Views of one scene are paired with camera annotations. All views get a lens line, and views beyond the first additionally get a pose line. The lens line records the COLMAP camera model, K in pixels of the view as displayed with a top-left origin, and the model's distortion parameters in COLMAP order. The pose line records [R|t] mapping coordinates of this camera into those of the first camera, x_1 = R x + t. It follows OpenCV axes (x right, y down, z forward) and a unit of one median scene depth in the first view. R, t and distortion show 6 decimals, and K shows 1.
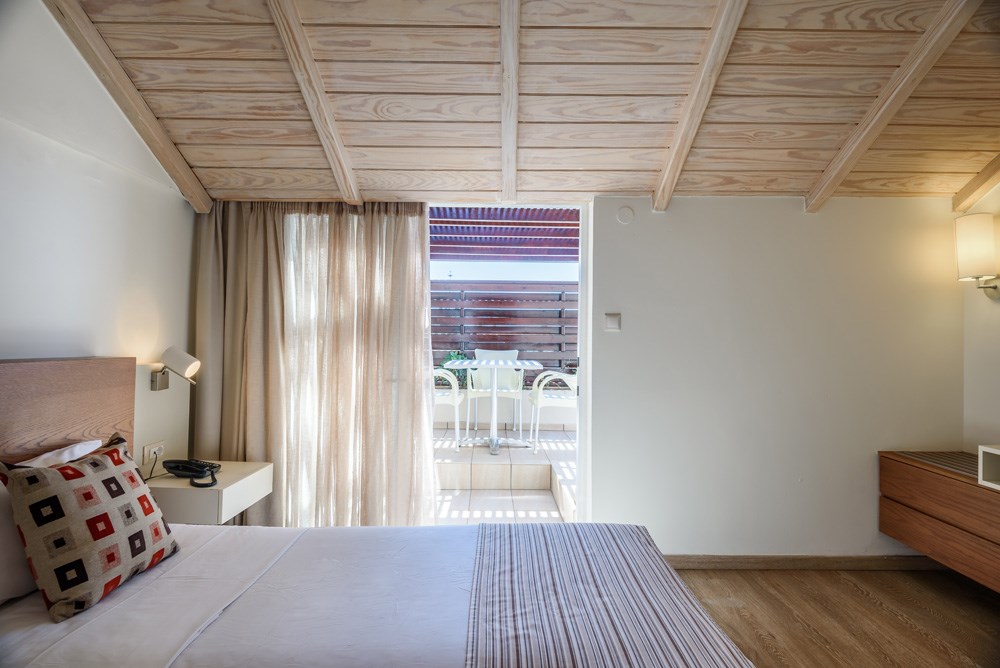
lens RADIAL K [[513.0, 0, 500.0], [0, 513.0, 334.0], [0, 0, 1]] dist [0.037166, -0.029681]
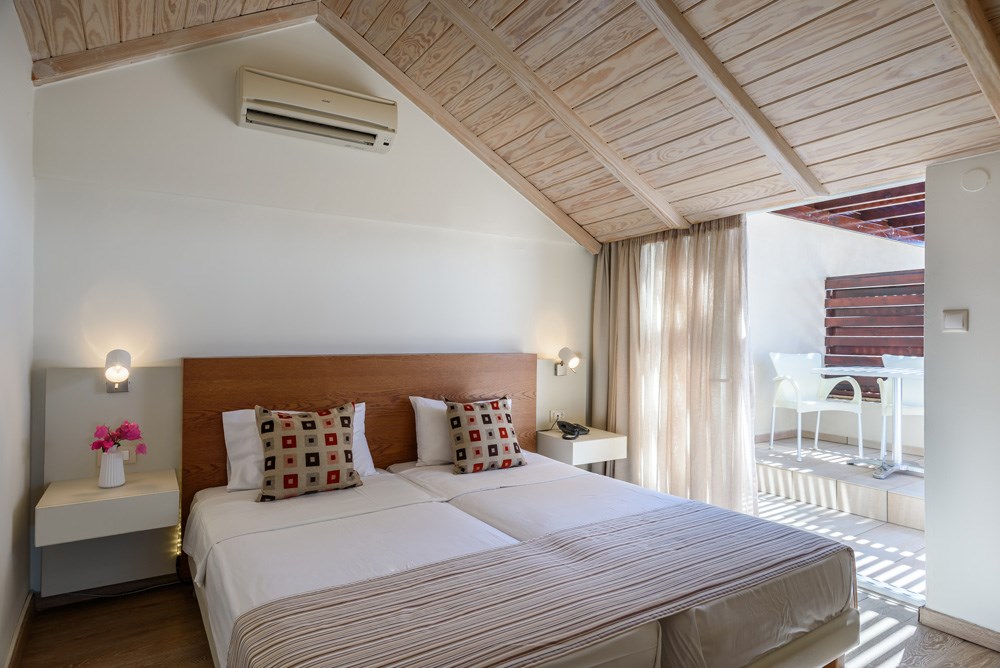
lens RADIAL K [[557.2, 0, 500.0], [0, 557.2, 334.0], [0, 0, 1]] dist [0.008204, -0.000033]
pose [[0.535851, -0.013735, -0.844201, 0.692719], [0.006502, 0.999905, -0.012141, 0.002833], [0.844287, 0.001017, 0.535890, -0.045744]]
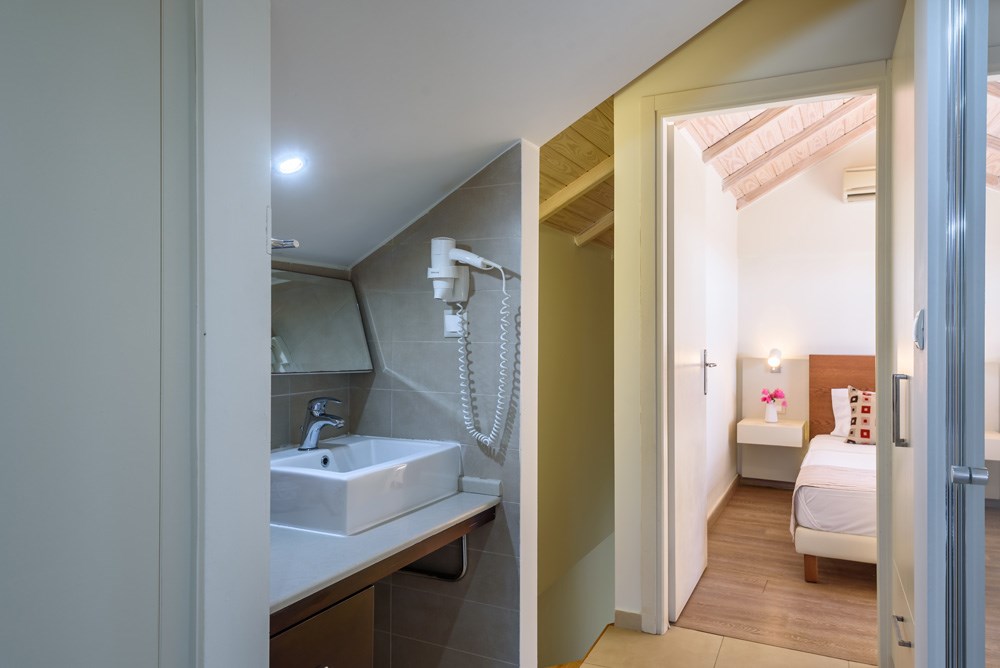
lens RADIAL K [[687.3, 0, 500.0], [0, 687.3, 334.0], [0, 0, 1]] dist [-0.002266, -0.000881]
pose [[-0.469588, -0.001817, -0.882884, 1.873519], [0.001073, 0.999996, -0.002629, -0.029170], [0.882885, -0.002182, -0.469584, 0.175206]]
